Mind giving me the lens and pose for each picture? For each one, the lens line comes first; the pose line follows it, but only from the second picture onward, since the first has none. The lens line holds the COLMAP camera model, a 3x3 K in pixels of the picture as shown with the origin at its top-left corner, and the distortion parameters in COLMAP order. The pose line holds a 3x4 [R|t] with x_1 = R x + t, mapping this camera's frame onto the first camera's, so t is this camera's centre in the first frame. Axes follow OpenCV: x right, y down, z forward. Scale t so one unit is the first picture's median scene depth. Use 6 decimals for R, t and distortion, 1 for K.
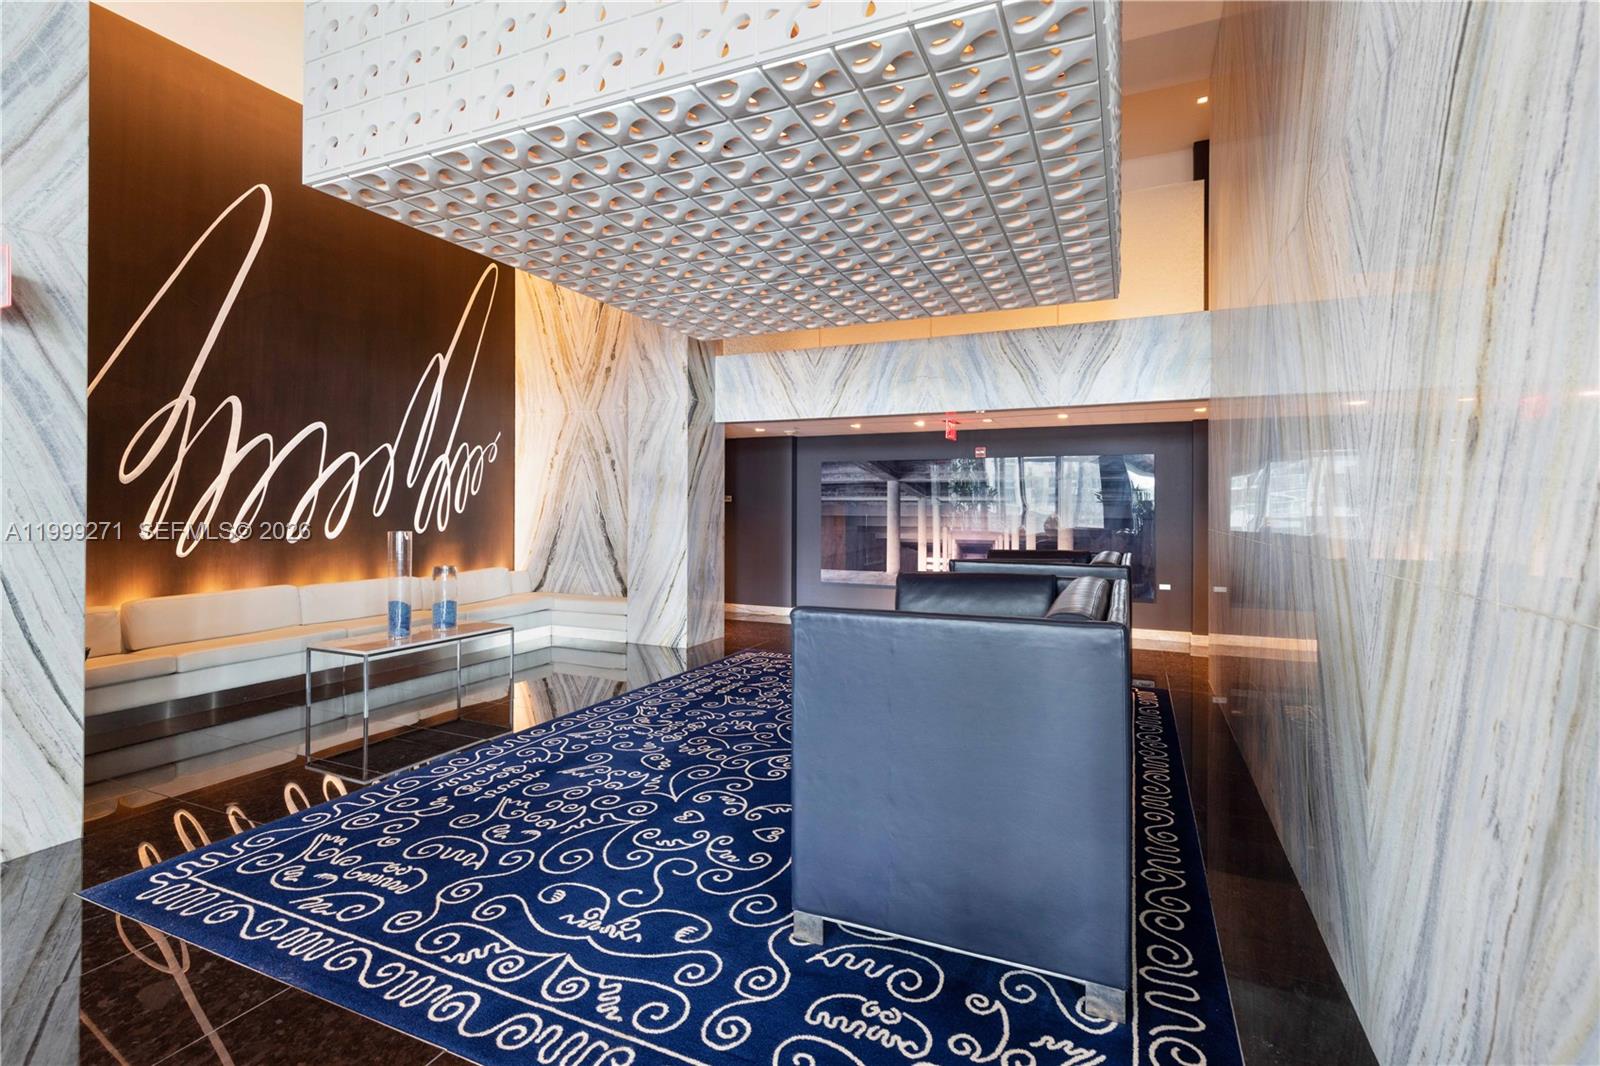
lens RADIAL K [[722.4, 0, 800.0], [0, 722.4, 523.1], [0, 0, 1]] dist [0.005636, 0.000424]
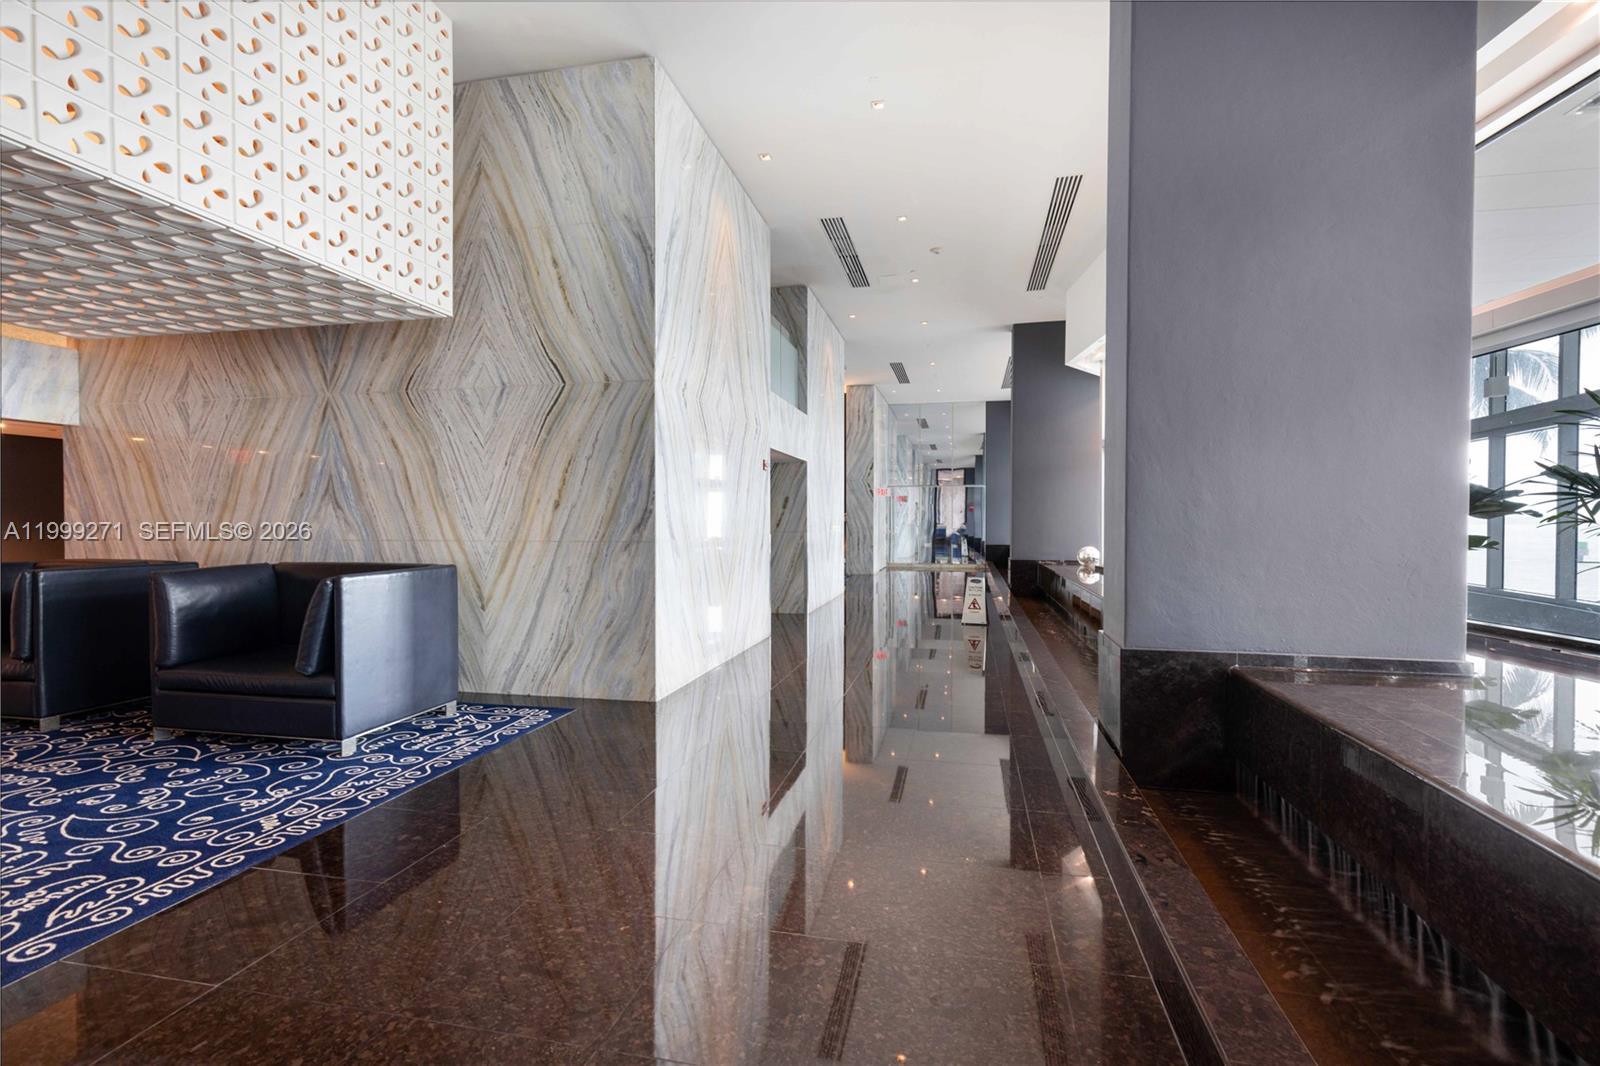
lens RADIAL K [[722.4, 0, 800.9], [0, 722.4, 529.1], [0, 0, 1]] dist [0.005636, 0.000424]
pose [[-0.187129, -0.013899, 0.982237, -2.035775], [0.007605, 0.999849, 0.015597, -0.035963], [-0.982306, 0.010388, -0.186995, 0.174403]]
